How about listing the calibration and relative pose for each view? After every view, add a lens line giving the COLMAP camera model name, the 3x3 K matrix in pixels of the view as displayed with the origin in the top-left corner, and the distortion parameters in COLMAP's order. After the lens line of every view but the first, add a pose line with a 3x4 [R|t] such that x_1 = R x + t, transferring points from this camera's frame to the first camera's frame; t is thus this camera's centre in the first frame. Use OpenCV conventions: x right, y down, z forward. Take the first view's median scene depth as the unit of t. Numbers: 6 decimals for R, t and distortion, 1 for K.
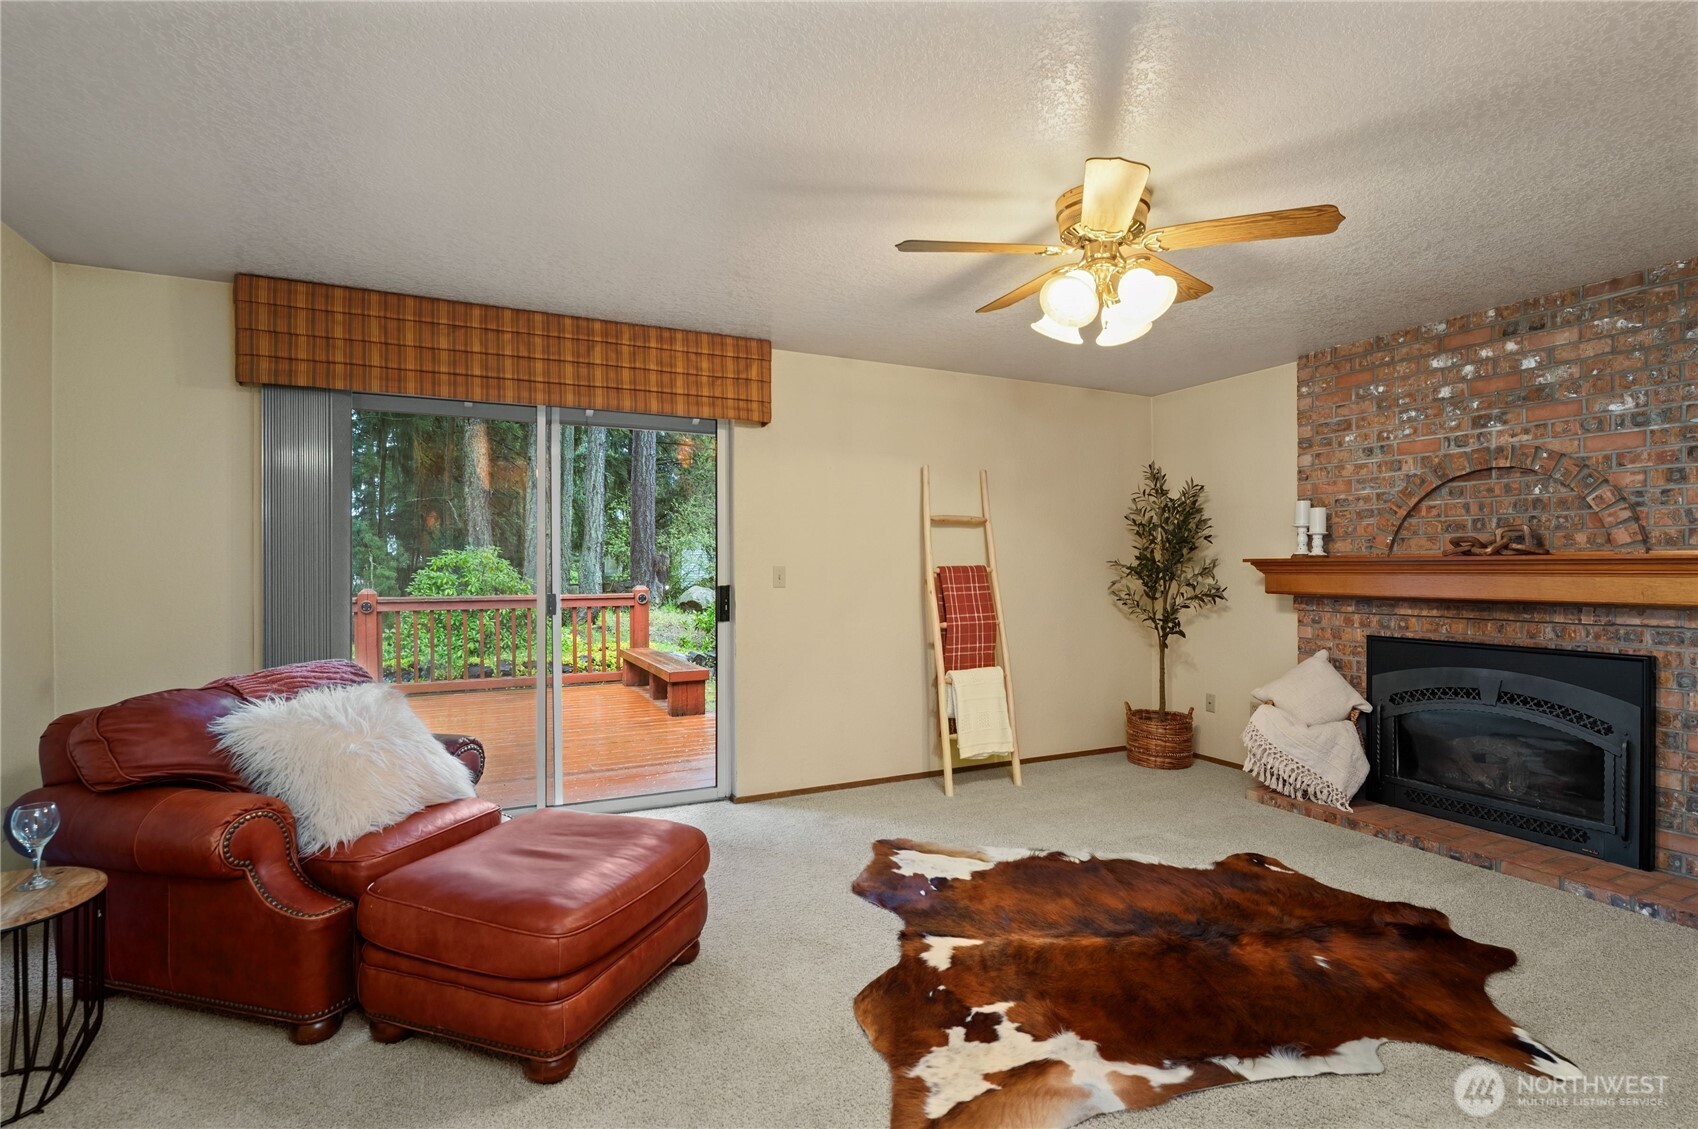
lens RADIAL K [[809.4, 0, 848.0], [0, 809.4, 567.4], [0, 0, 1]] dist [0.009950, -0.013376]
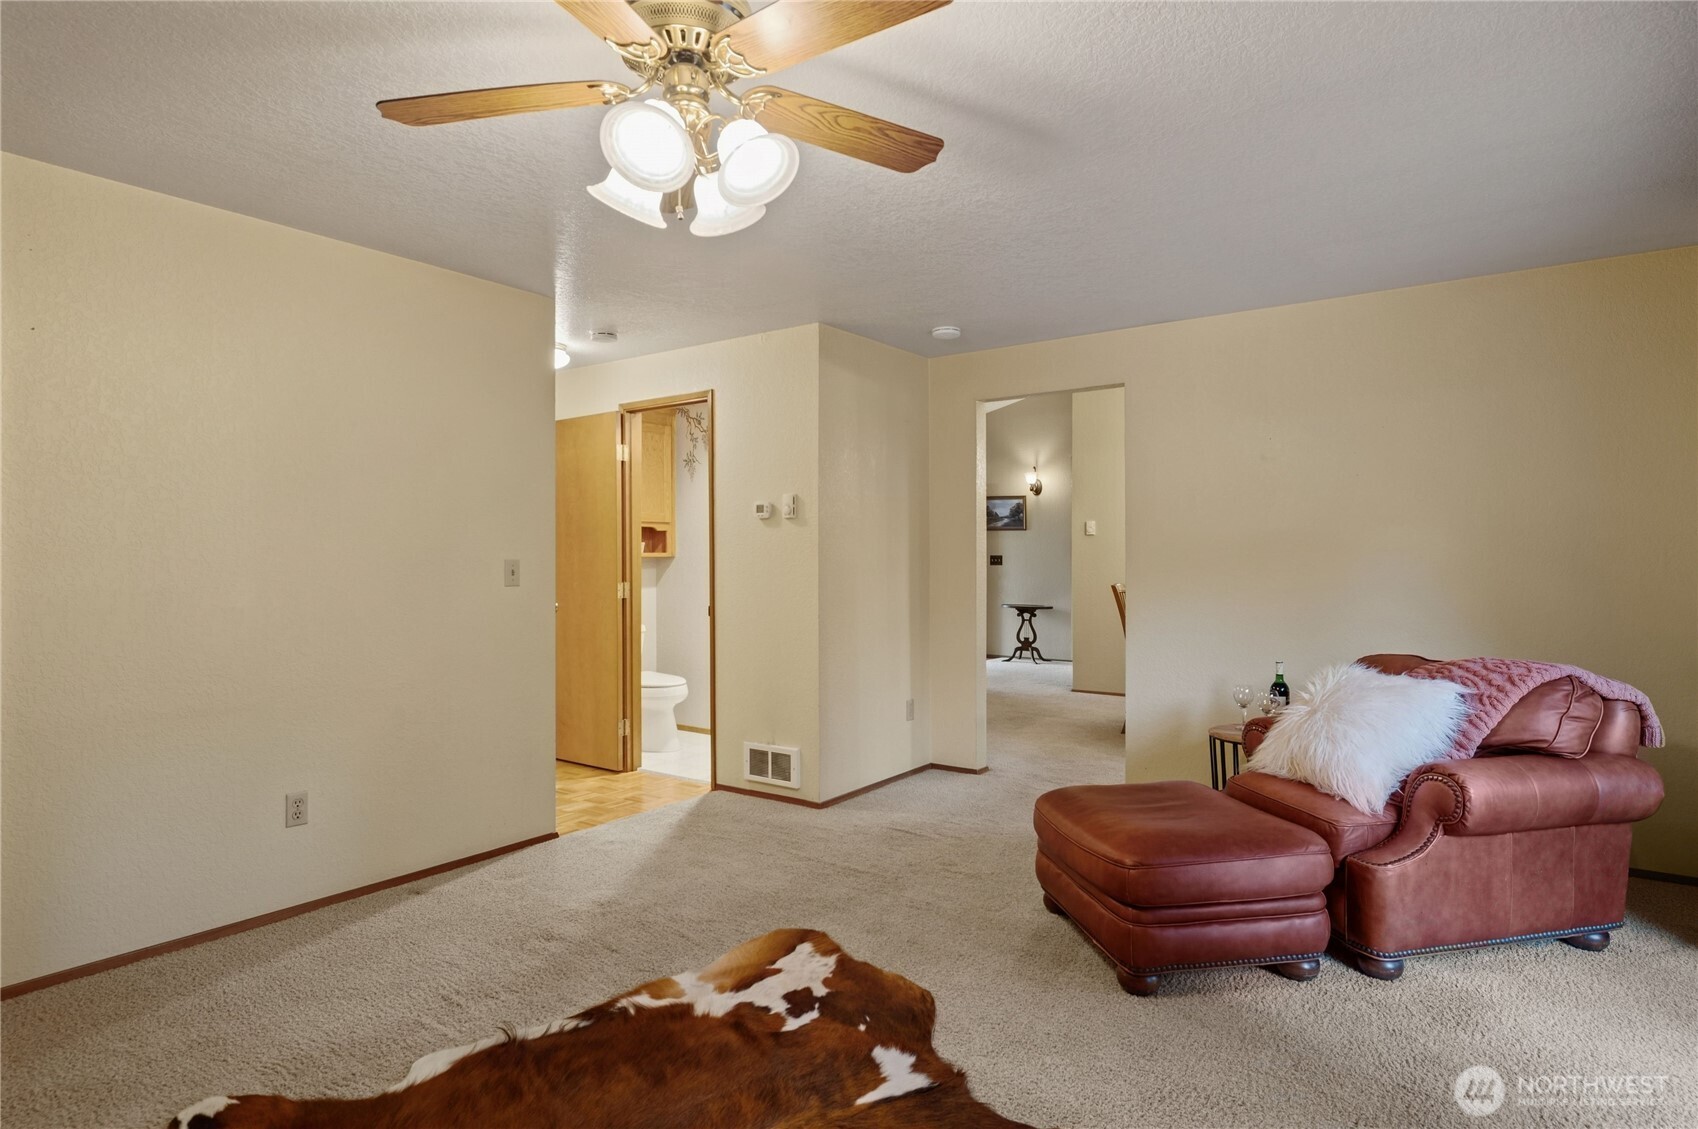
lens RADIAL K [[905.7, 0, 846.5], [0, 905.7, 561.3], [0, 0, 1]] dist [0.005039, -0.000501]
pose [[-0.888765, 0.005850, -0.458325, 0.455507], [0.001650, 0.999953, 0.009562, -0.005618], [0.458359, 0.007742, -0.888733, 1.456529]]
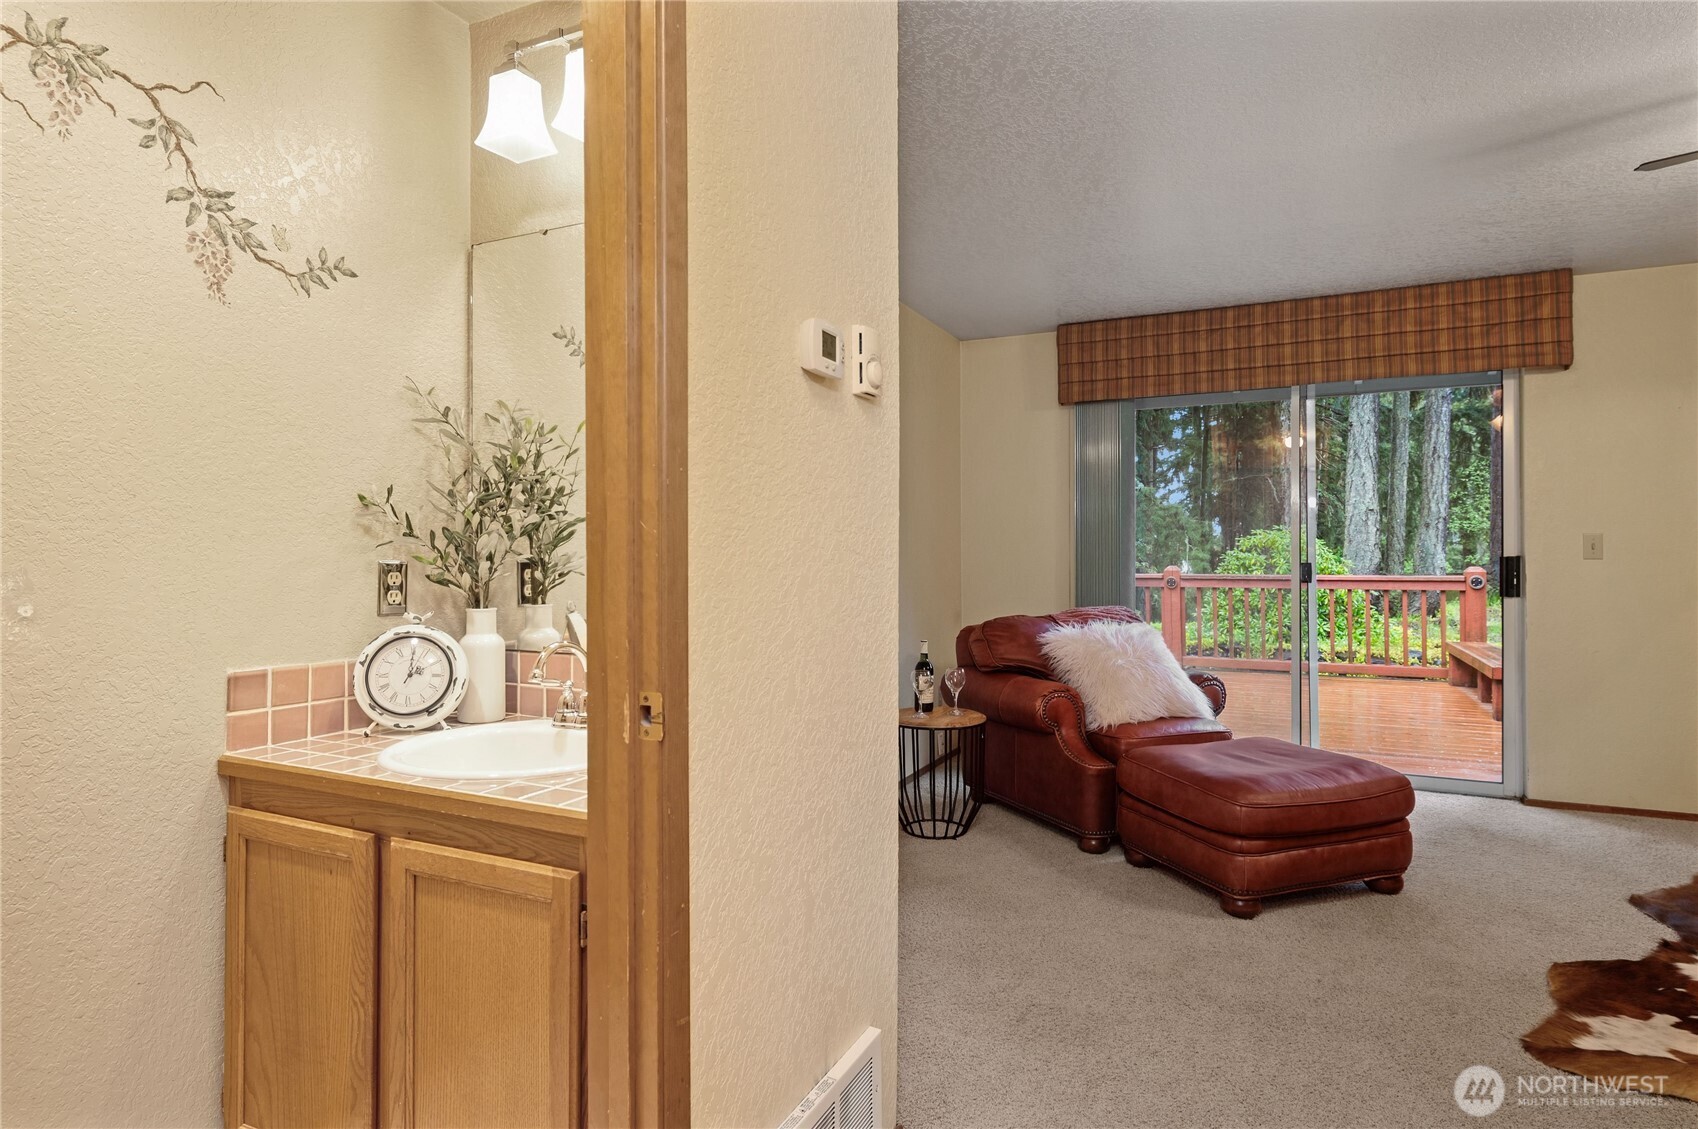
lens RADIAL K [[940.0, 0, 828.7], [0, 940.0, 542.7], [0, 0, 1]] dist [0.003423, -0.008260]
pose [[0.610461, -0.009589, -0.791988, 0.281648], [-0.000658, 0.999920, -0.012614, 0.029103], [0.792046, 0.008222, 0.610406, -0.295722]]
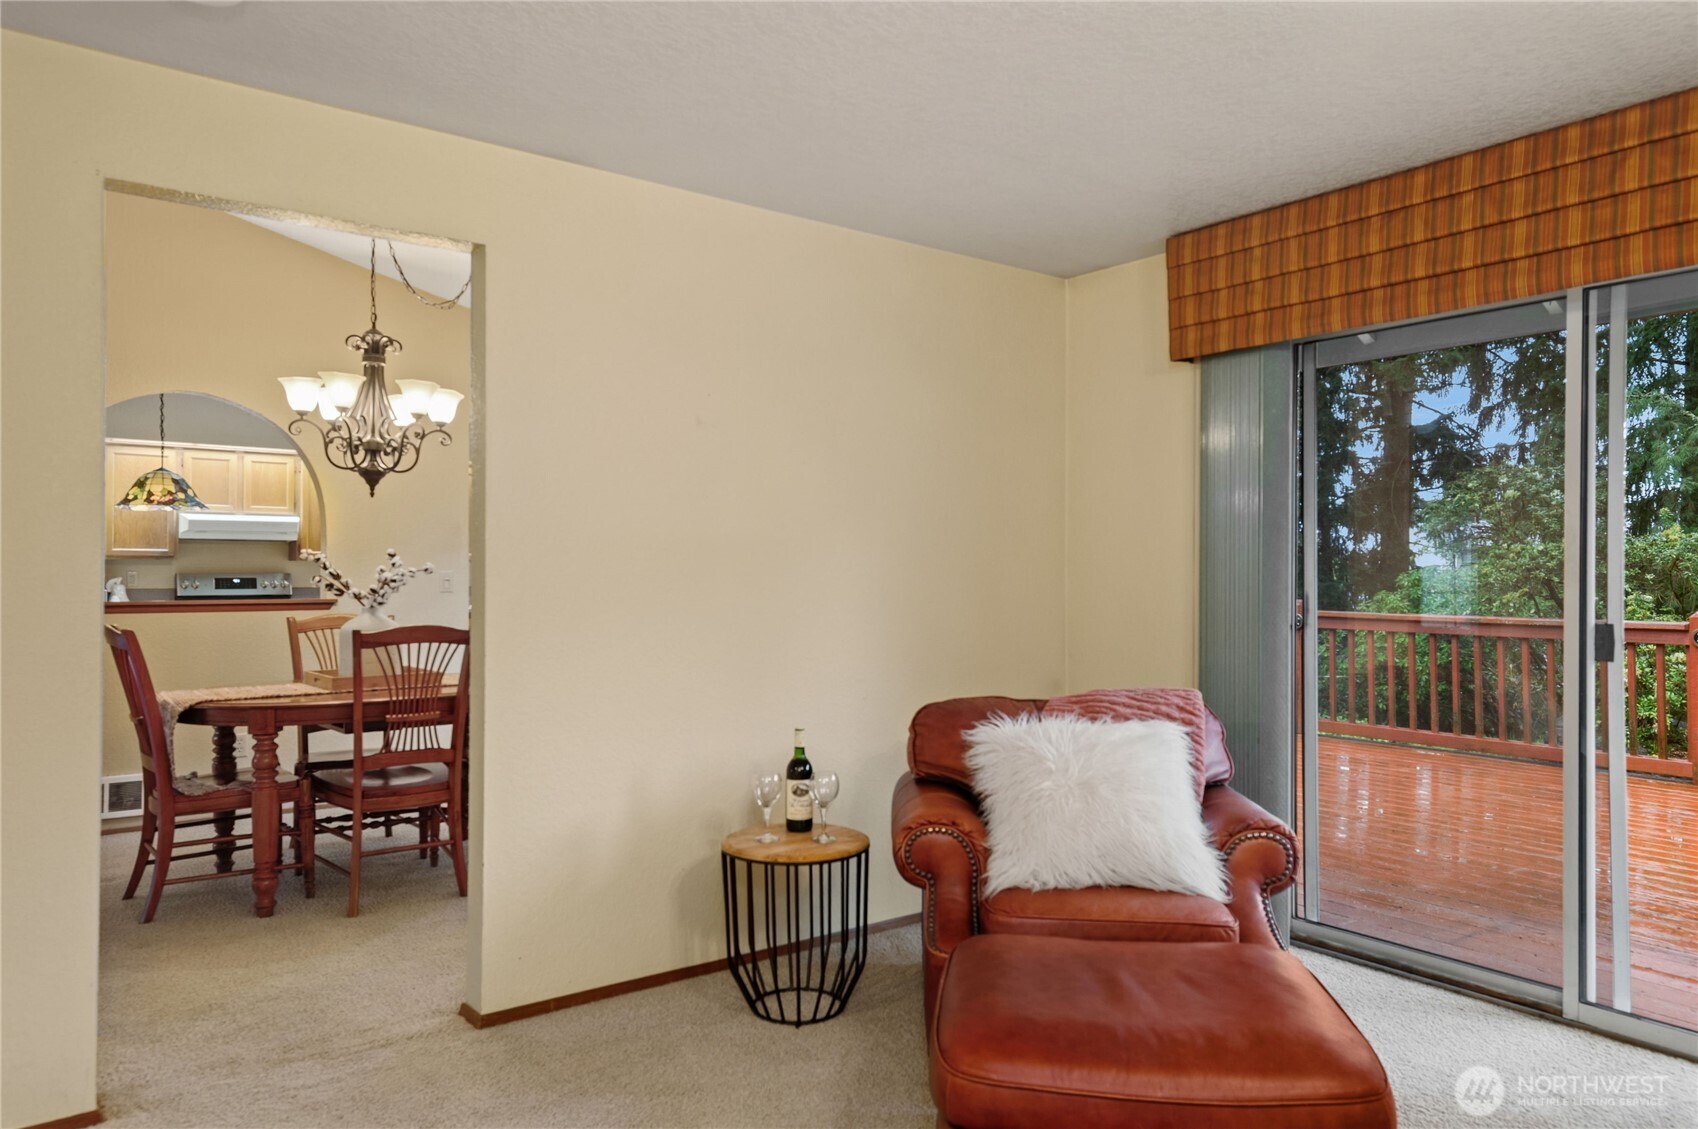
lens RADIAL K [[1138.1, 0, 849.0], [0, 1138.1, 564.5], [0, 0, 1]] dist [0.021465, -0.001138]
pose [[0.190083, -0.004779, -0.981756, 0.404328], [-0.005415, 0.999968, -0.005916, -0.000820], [0.981753, 0.006441, 0.190051, 0.443936]]
